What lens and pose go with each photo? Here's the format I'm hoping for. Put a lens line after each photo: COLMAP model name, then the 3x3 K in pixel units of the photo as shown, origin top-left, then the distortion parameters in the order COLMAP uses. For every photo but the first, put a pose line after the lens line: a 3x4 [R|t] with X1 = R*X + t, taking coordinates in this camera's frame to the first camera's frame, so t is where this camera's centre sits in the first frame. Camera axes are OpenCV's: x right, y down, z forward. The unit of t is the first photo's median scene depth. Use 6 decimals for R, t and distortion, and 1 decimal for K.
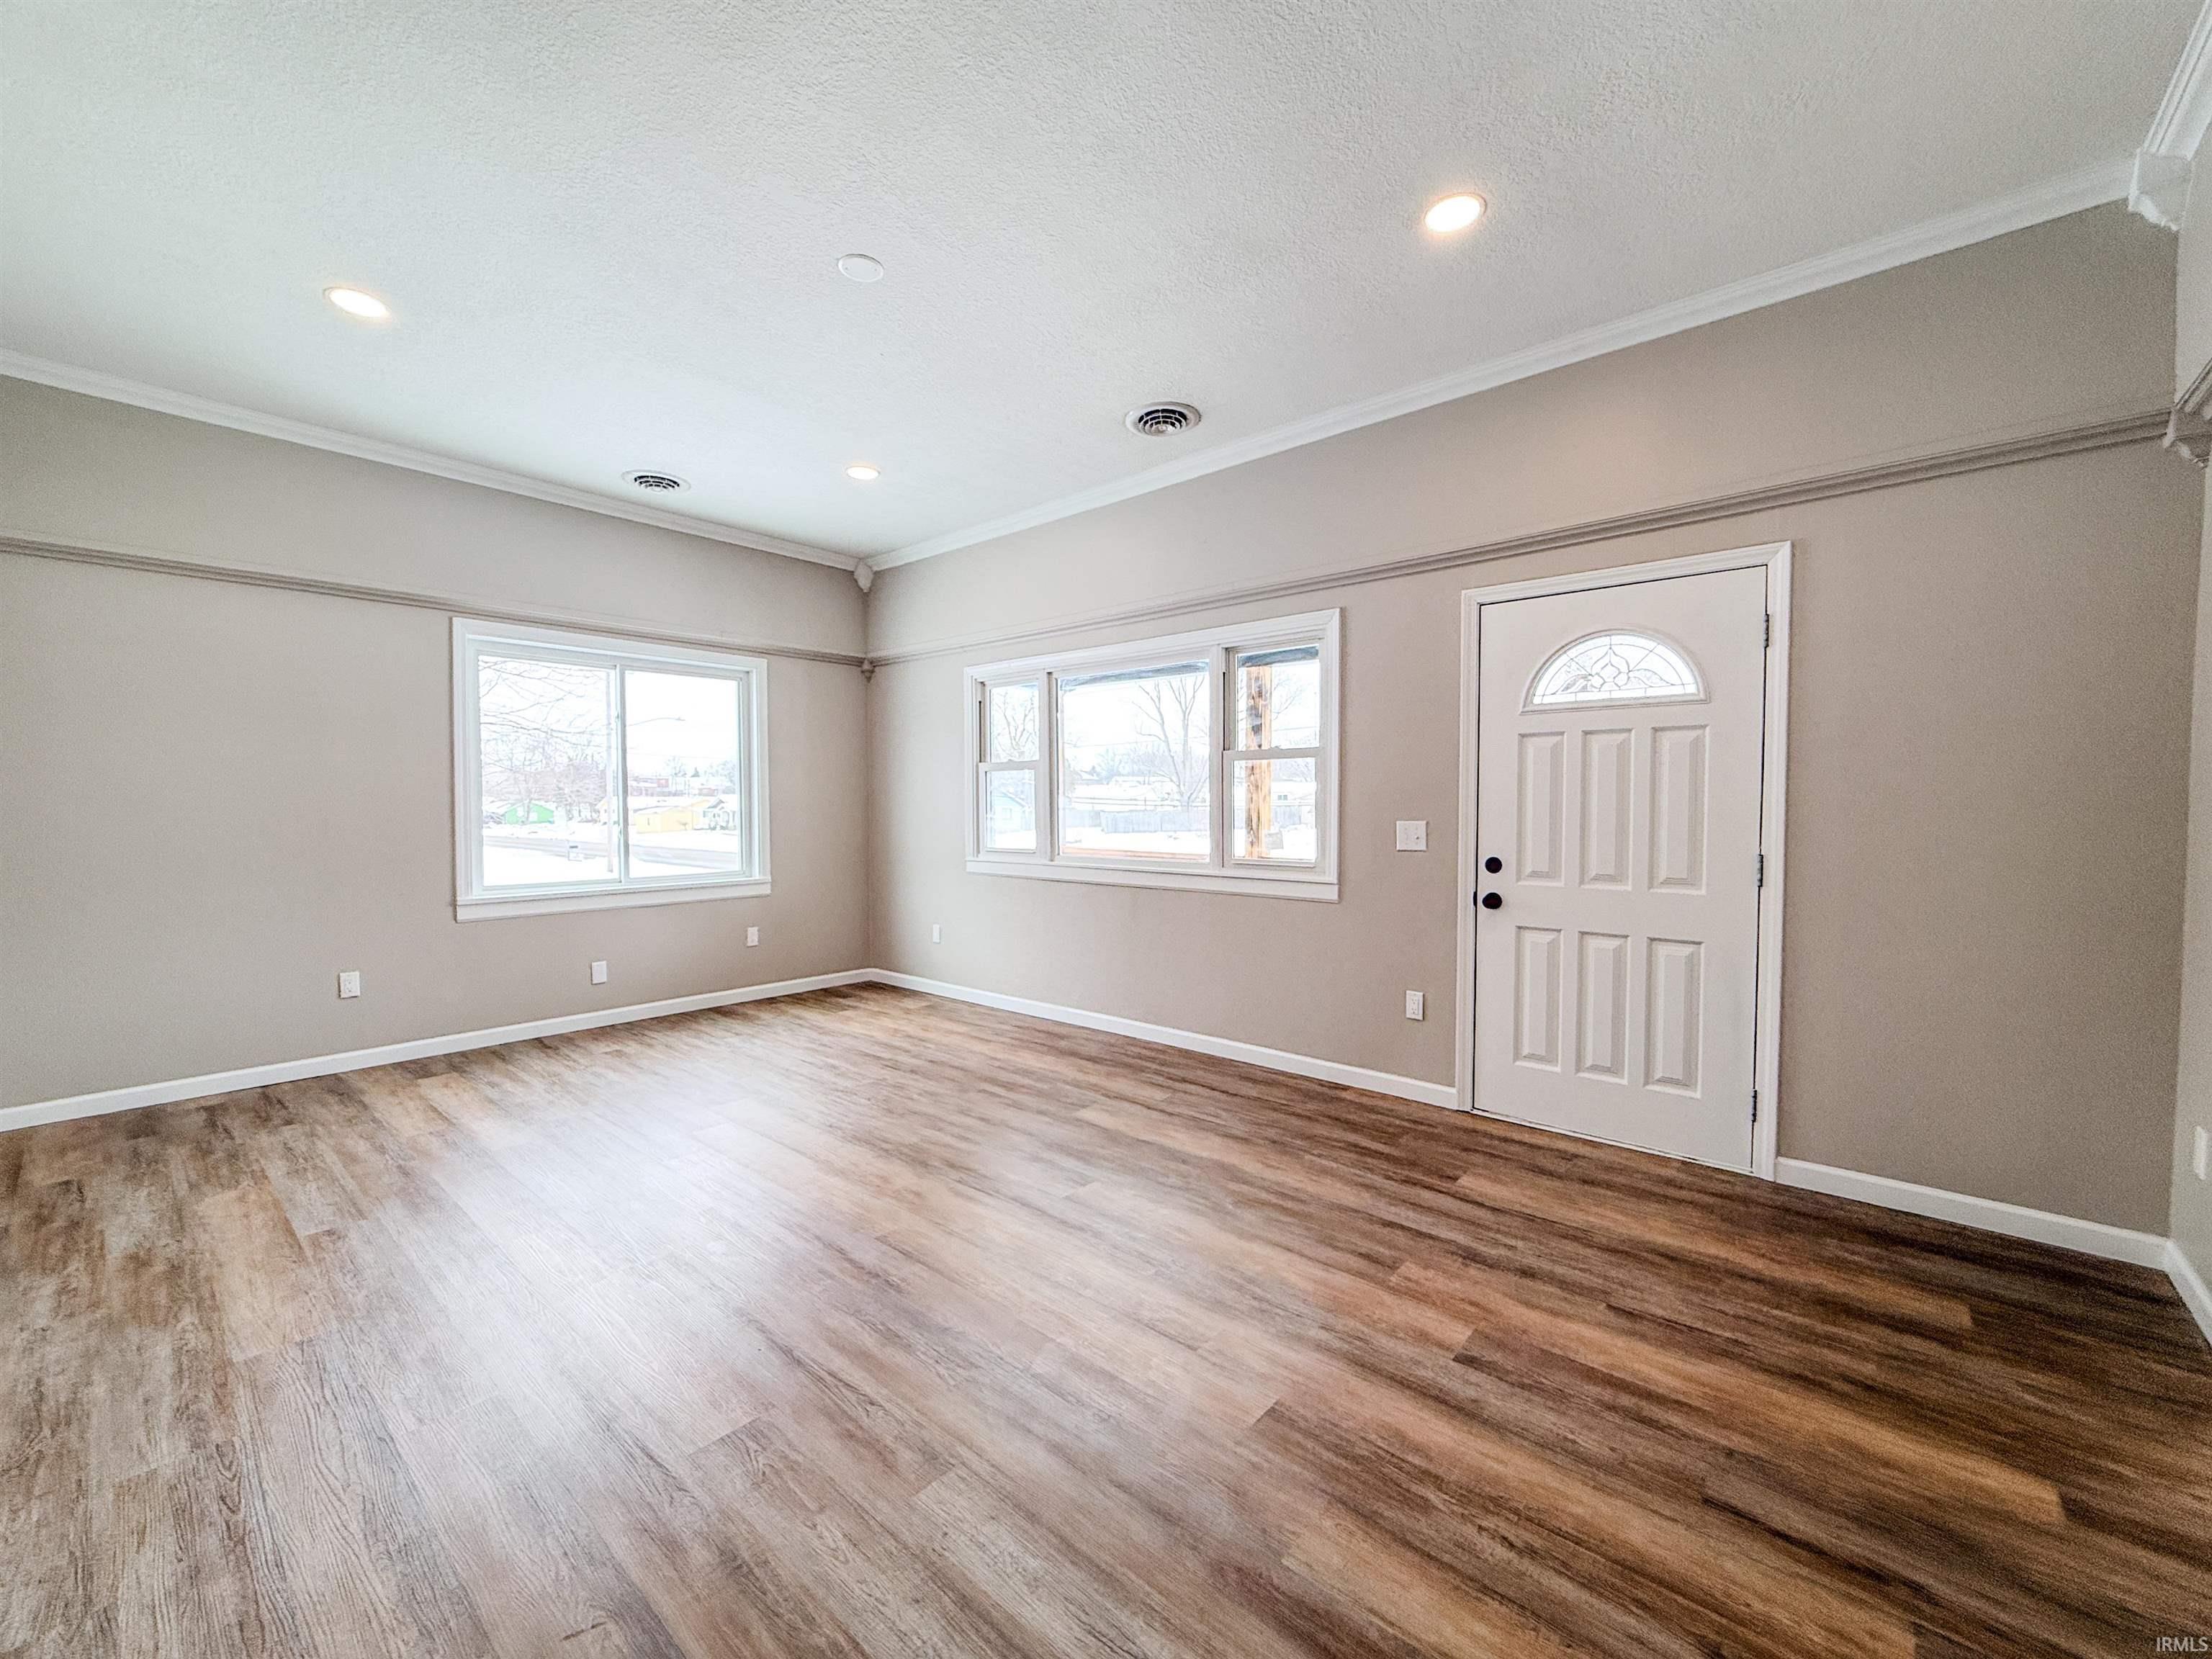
lens RADIAL K [[882.8, 0, 1106.0], [0, 882.8, 829.5], [0, 0, 1]] dist [-0.000292, -0.000079]
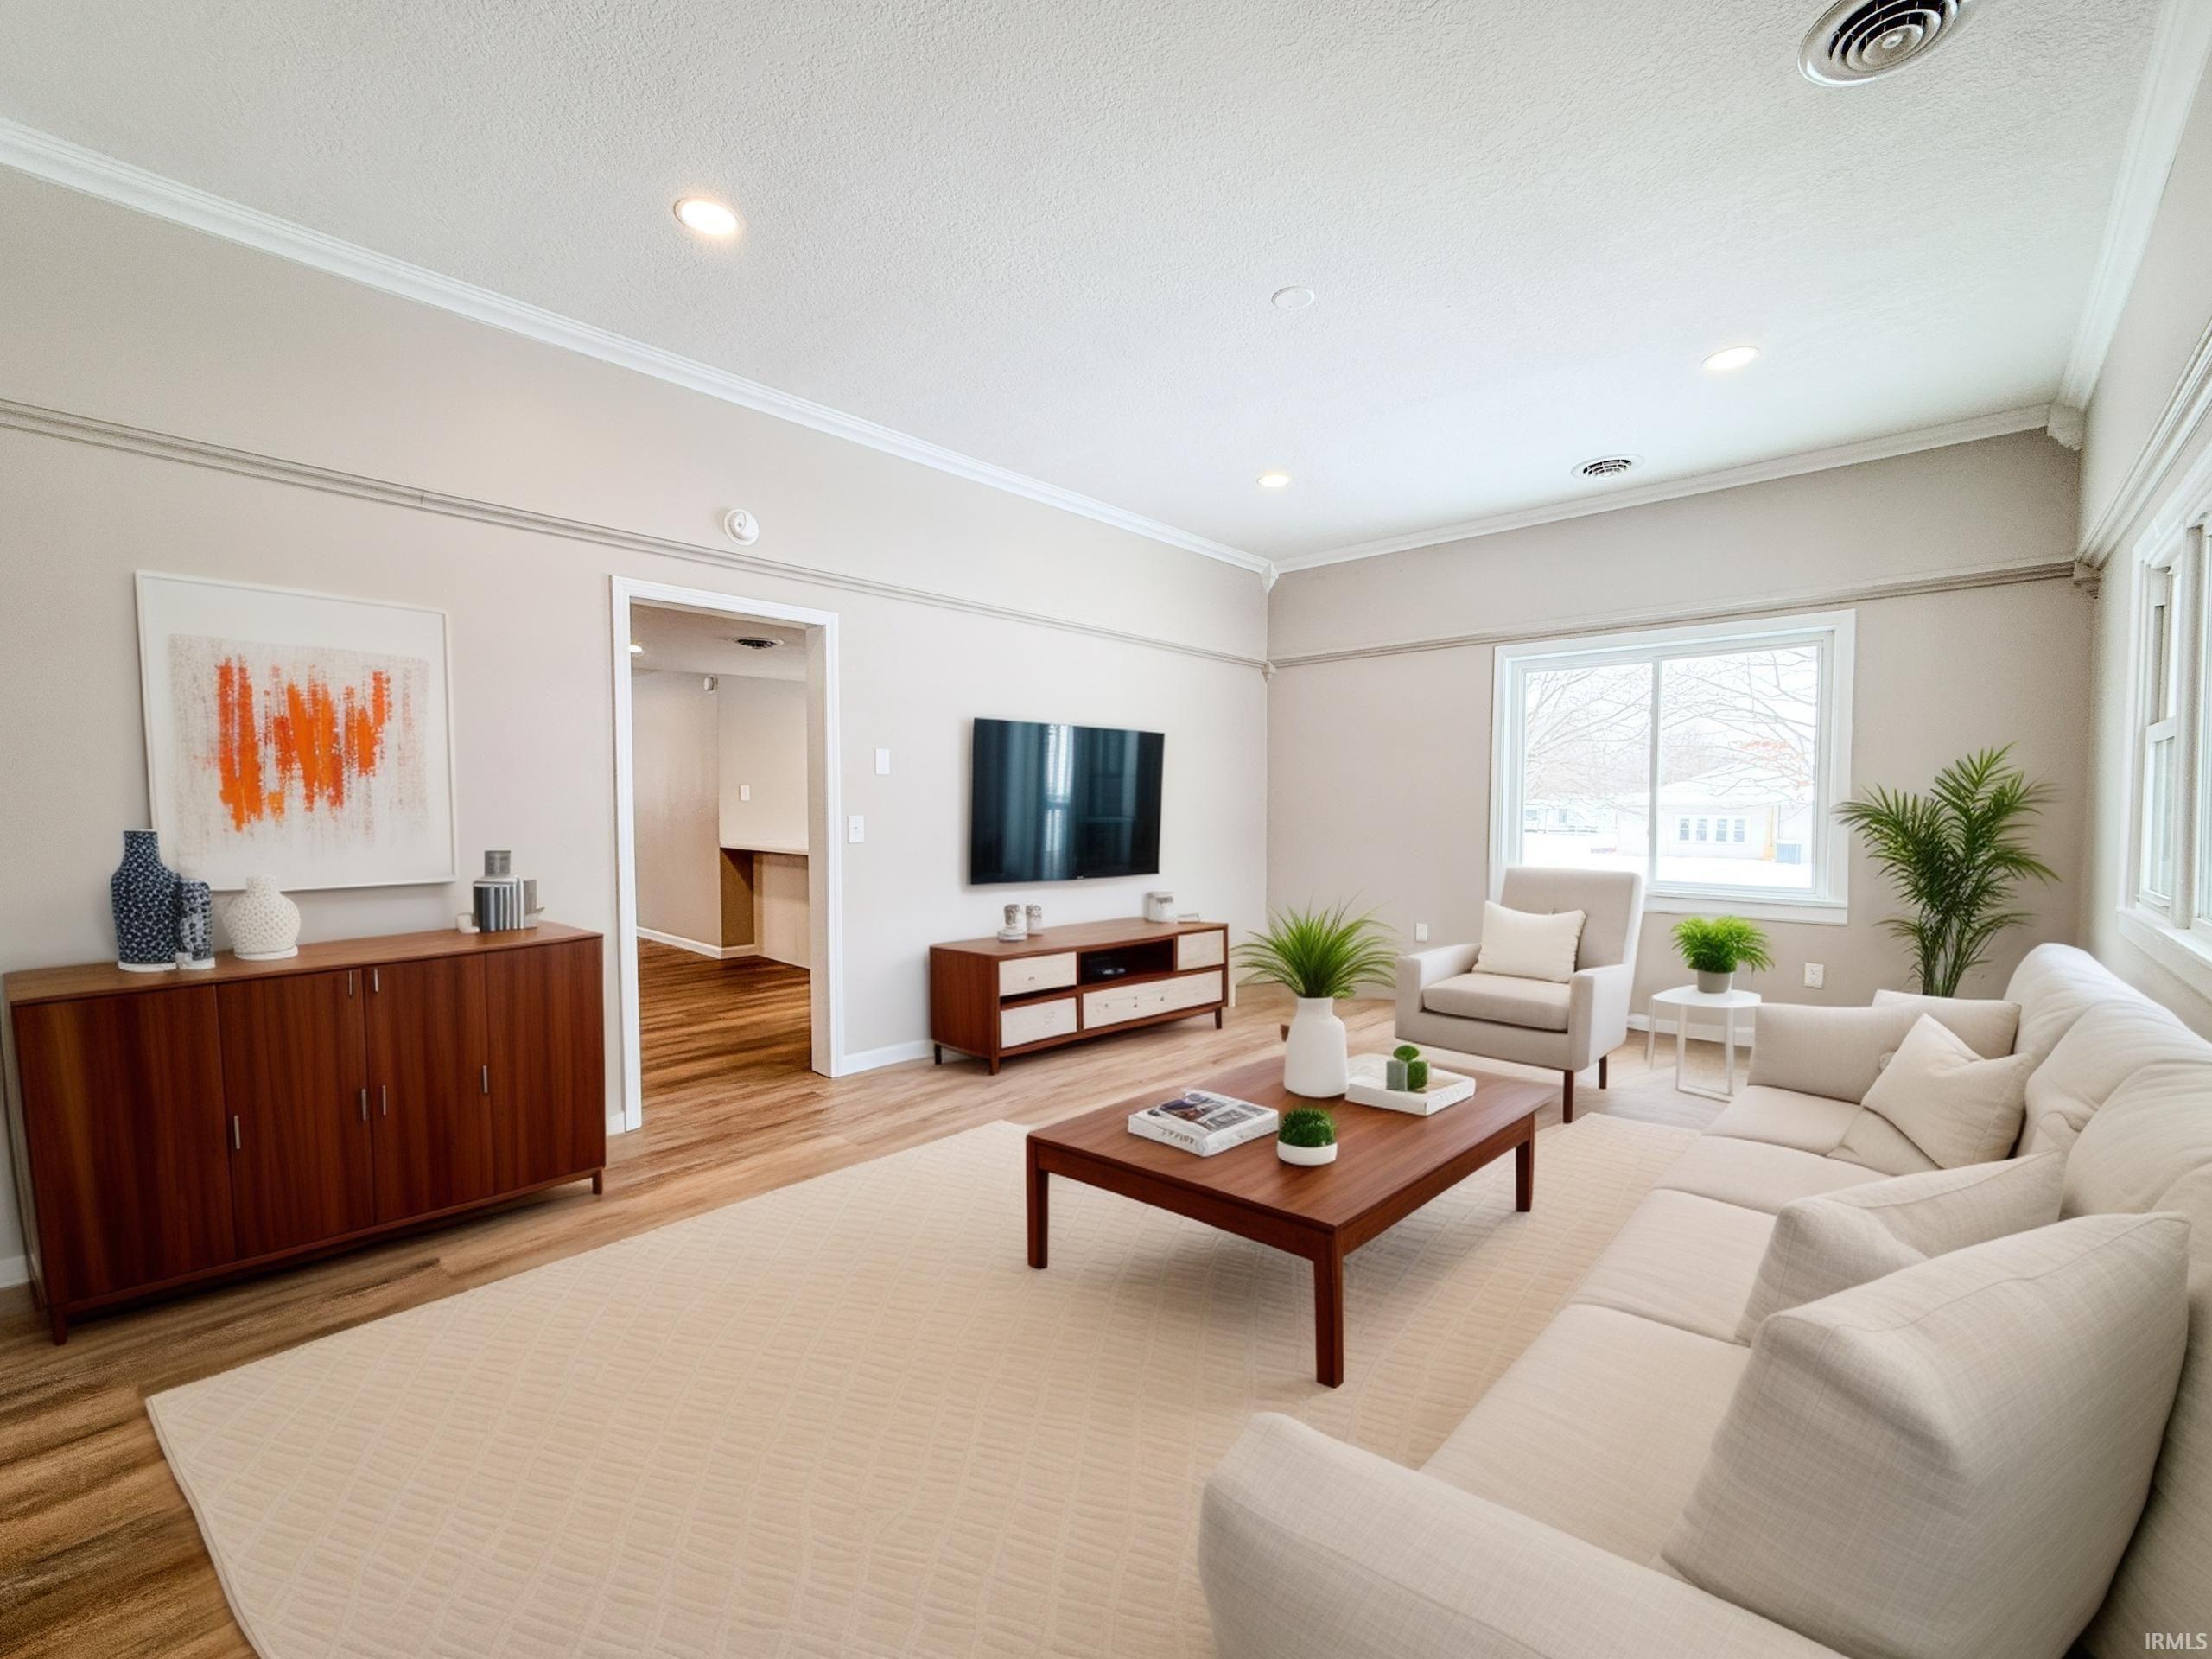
lens RADIAL K [[882.8, 0, 1106.0], [0, 882.8, 829.5], [0, 0, 1]] dist [-0.000292, -0.000079]
pose [[-0.031722, 0.033956, -0.998920, 0.387706], [-0.034067, 0.998805, 0.035034, -0.011328], [0.998916, 0.035141, -0.030527, 0.400091]]
